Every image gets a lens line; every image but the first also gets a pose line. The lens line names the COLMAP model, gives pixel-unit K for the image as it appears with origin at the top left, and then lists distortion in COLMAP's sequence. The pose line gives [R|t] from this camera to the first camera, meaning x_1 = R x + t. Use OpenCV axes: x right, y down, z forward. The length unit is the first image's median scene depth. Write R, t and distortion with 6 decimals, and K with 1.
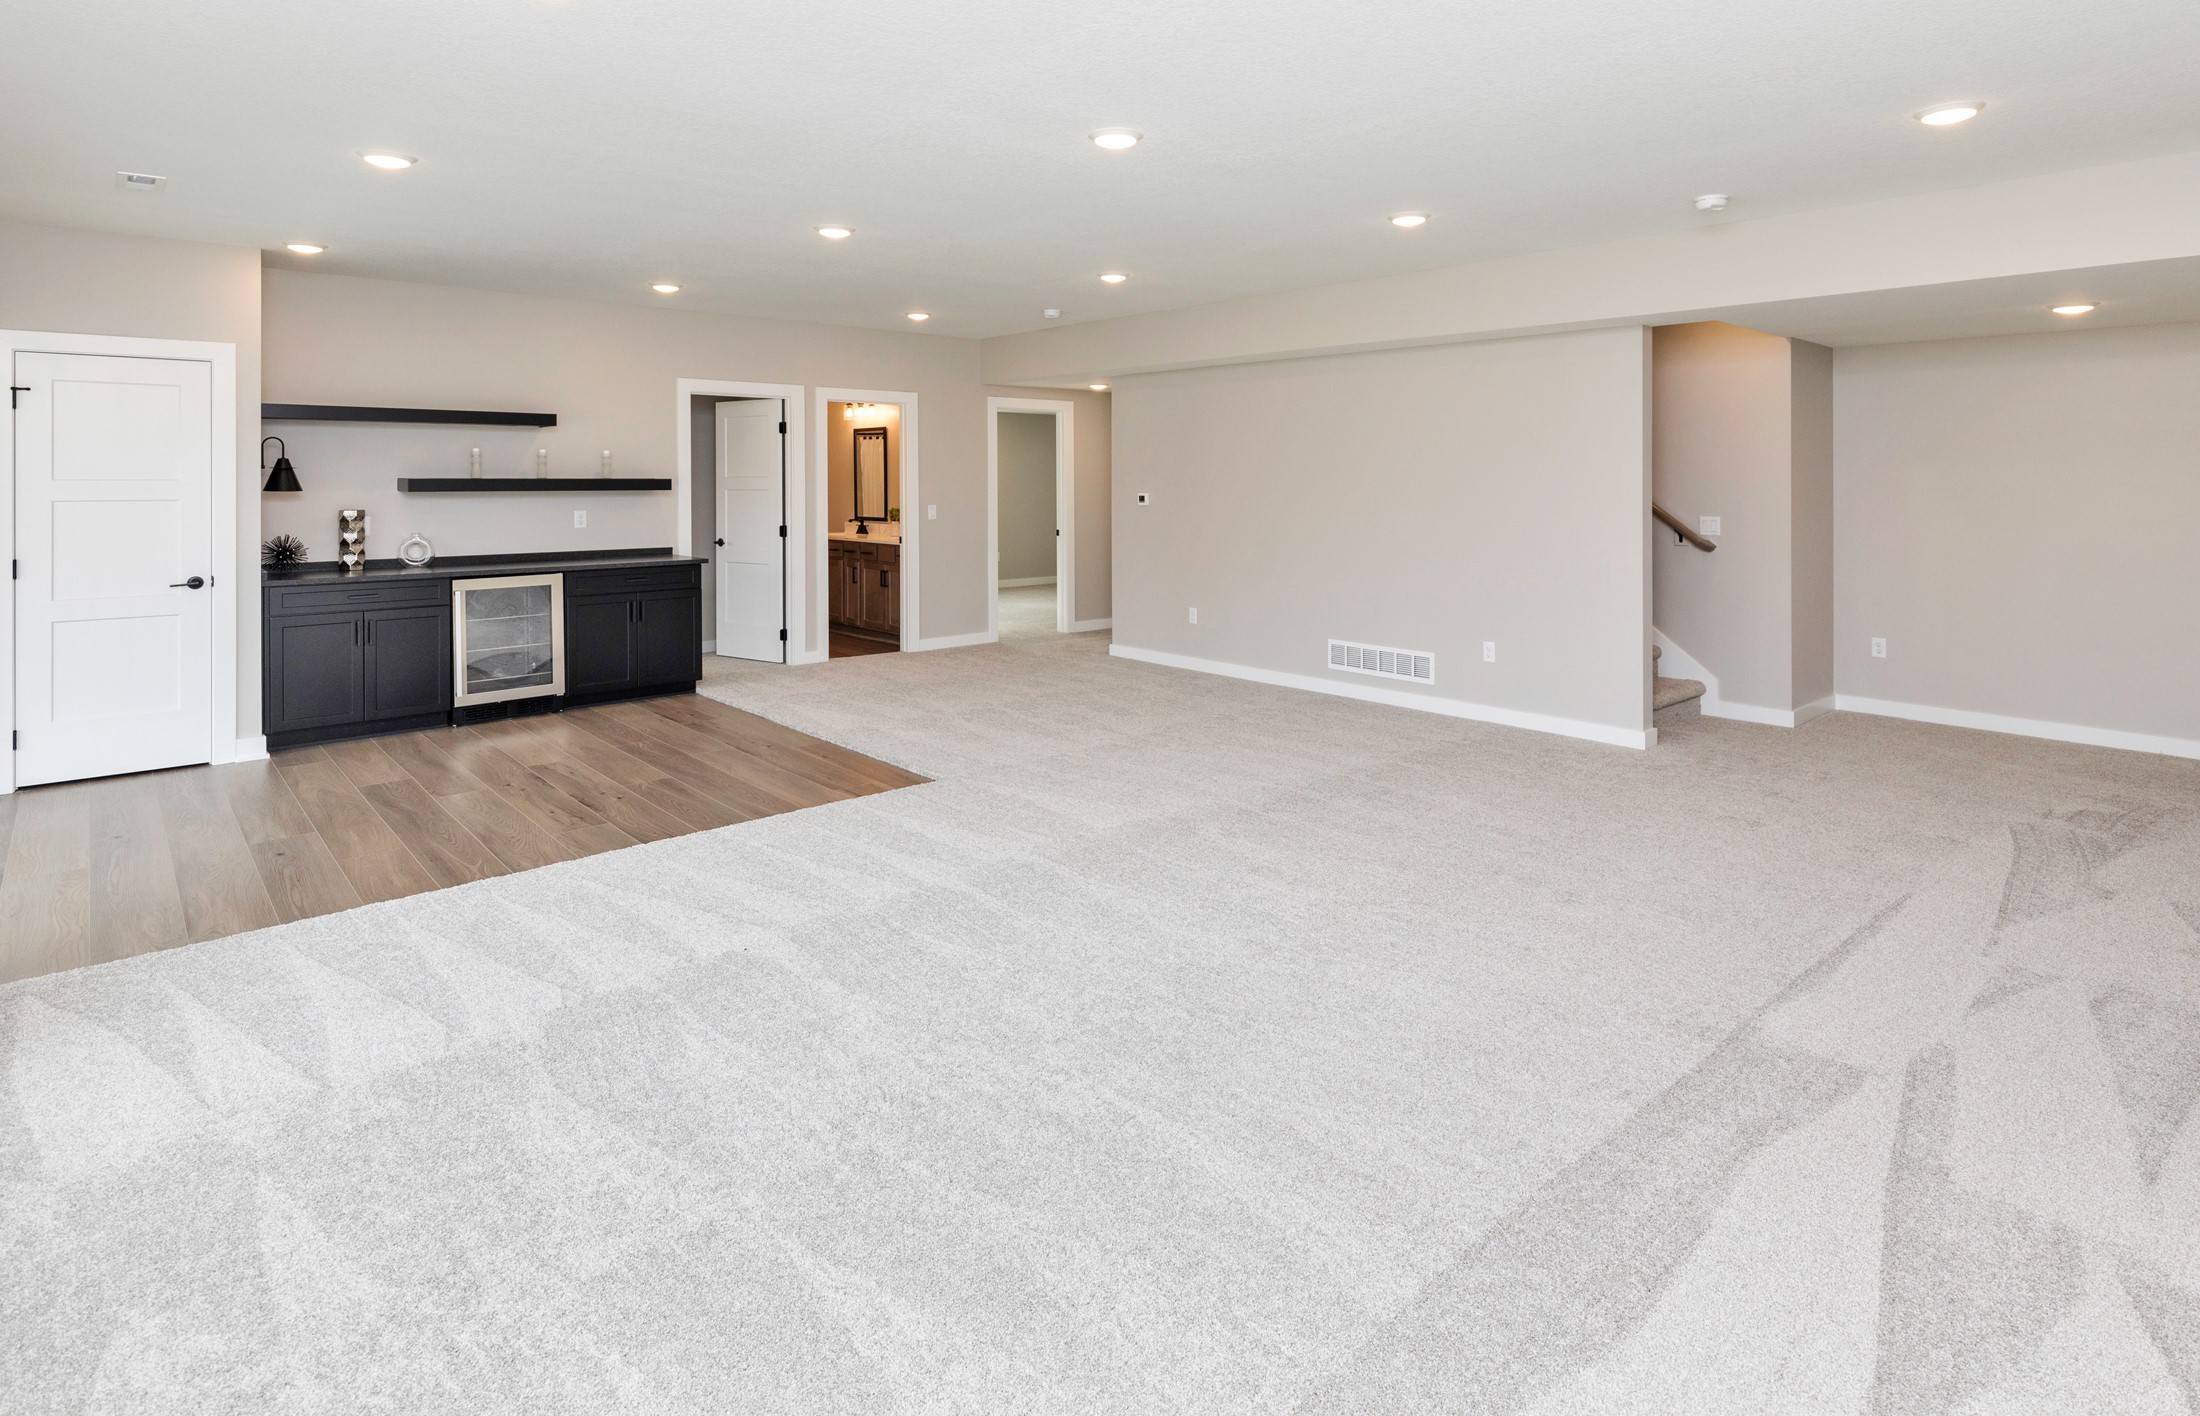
lens RADIAL K [[1116.7, 0, 1100.0], [0, 1116.7, 708.0], [0, 0, 1]] dist [0.002487, 0.000449]
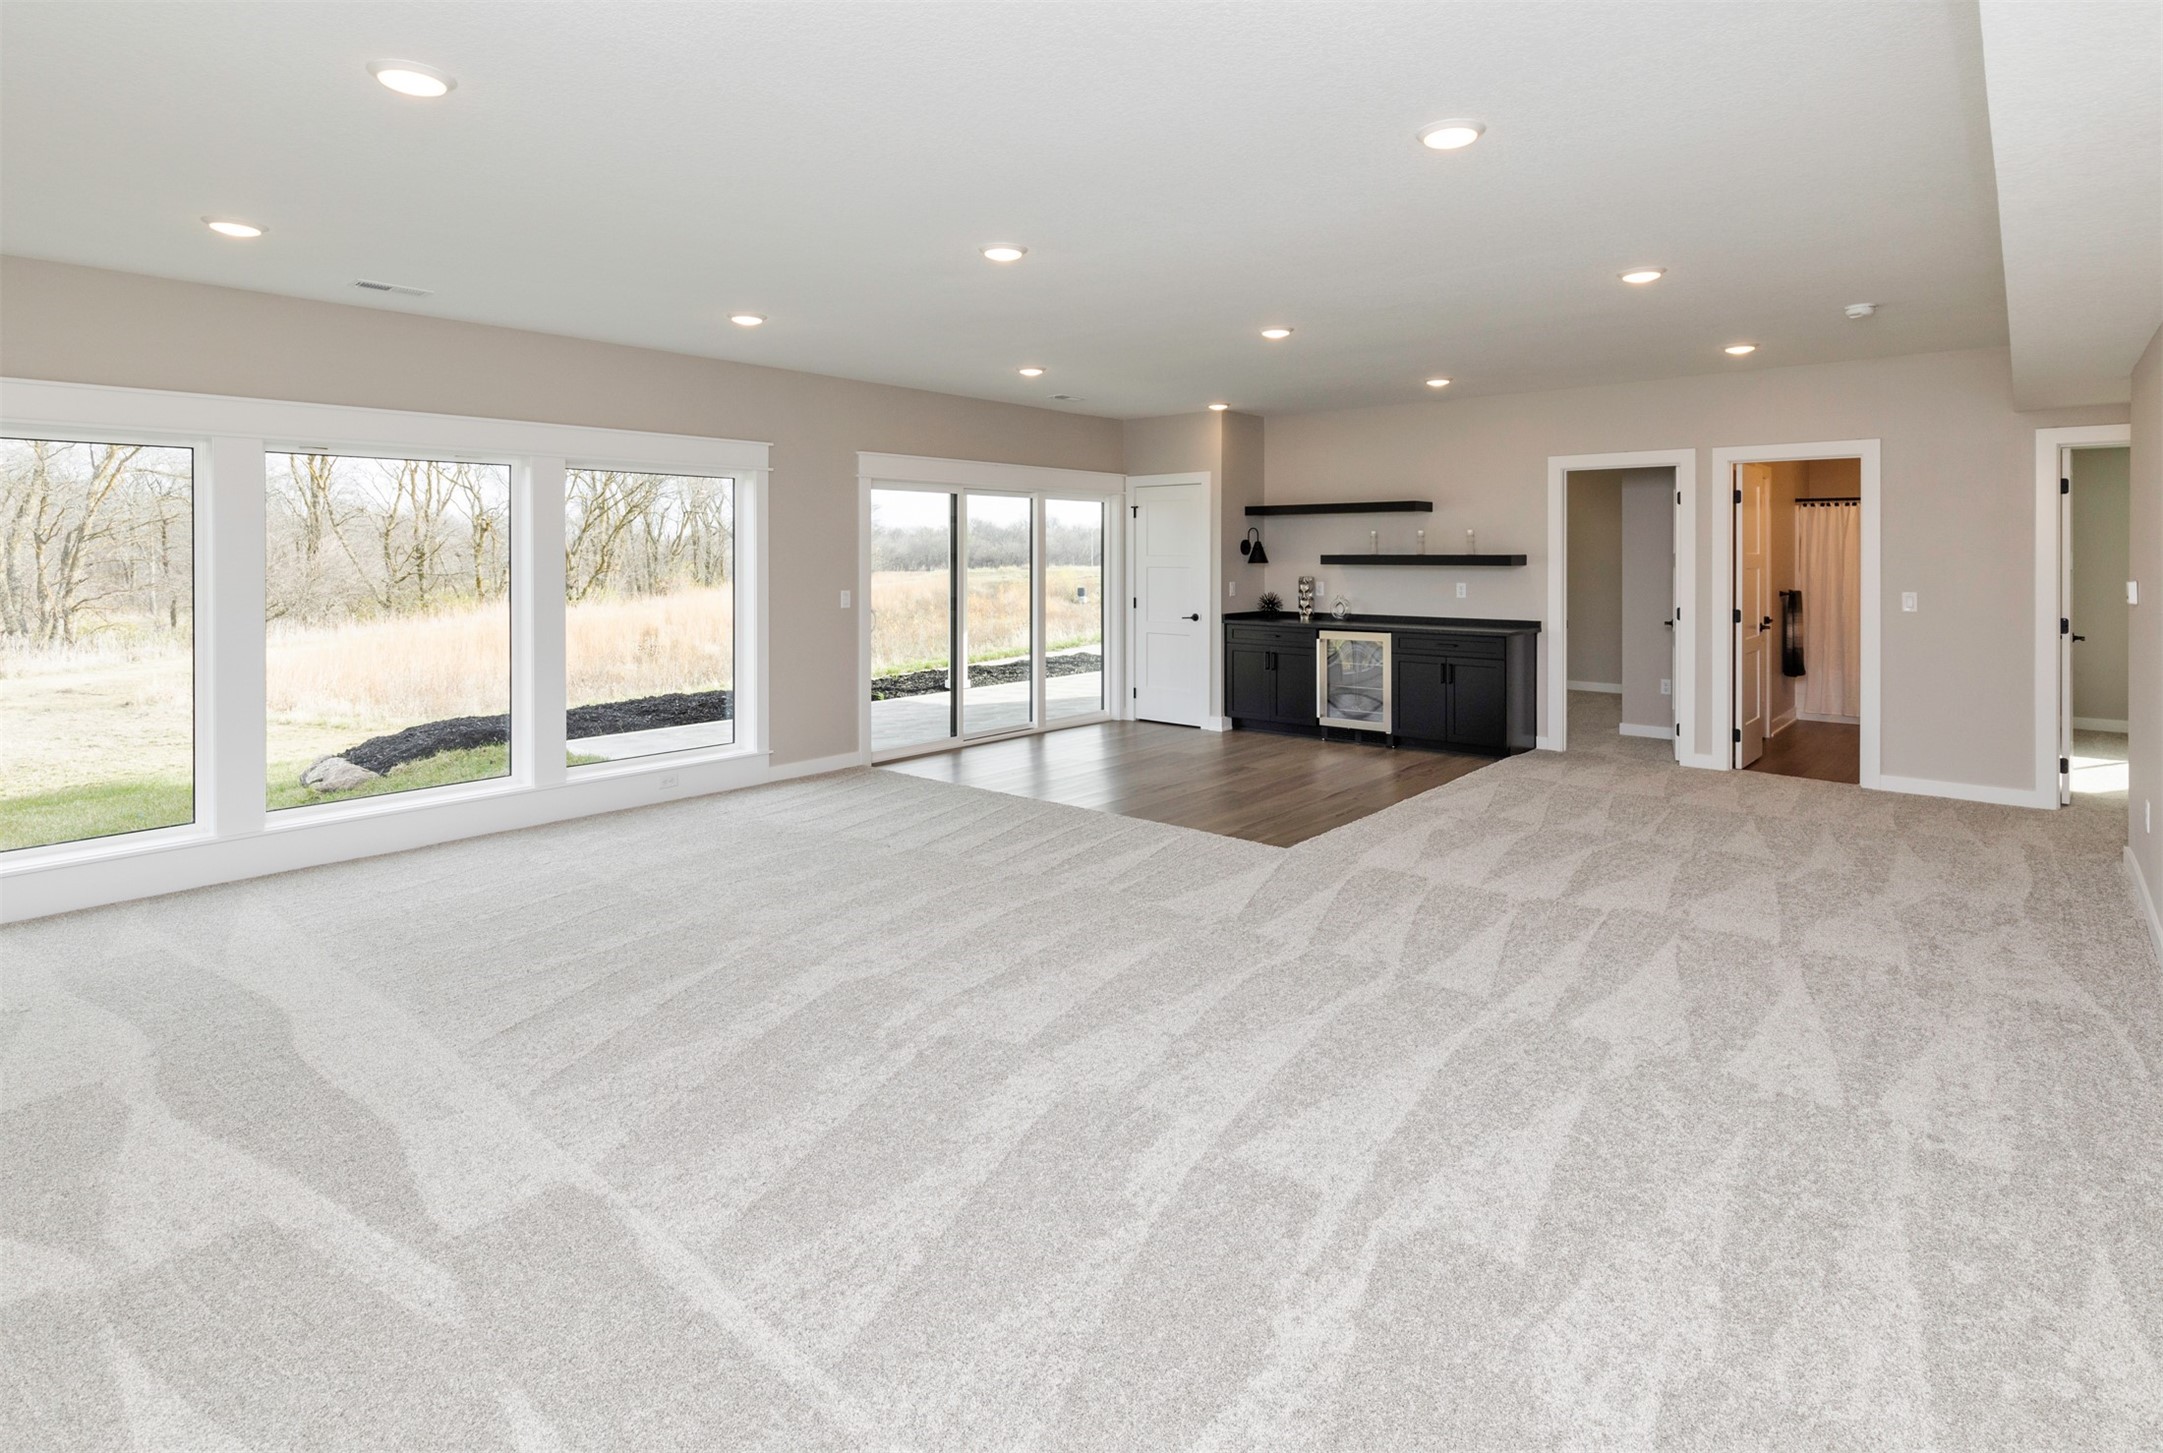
lens RADIAL K [[1031.3, 0, 1081.5], [0, 1031.3, 726.5], [0, 0, 1]] dist [-0.001042, -0.000089]
pose [[0.122590, 0.163668, -0.978869, 0.584882], [-0.199944, 0.970158, 0.137171, -0.109610], [0.972108, 0.178903, 0.151656, 0.529395]]
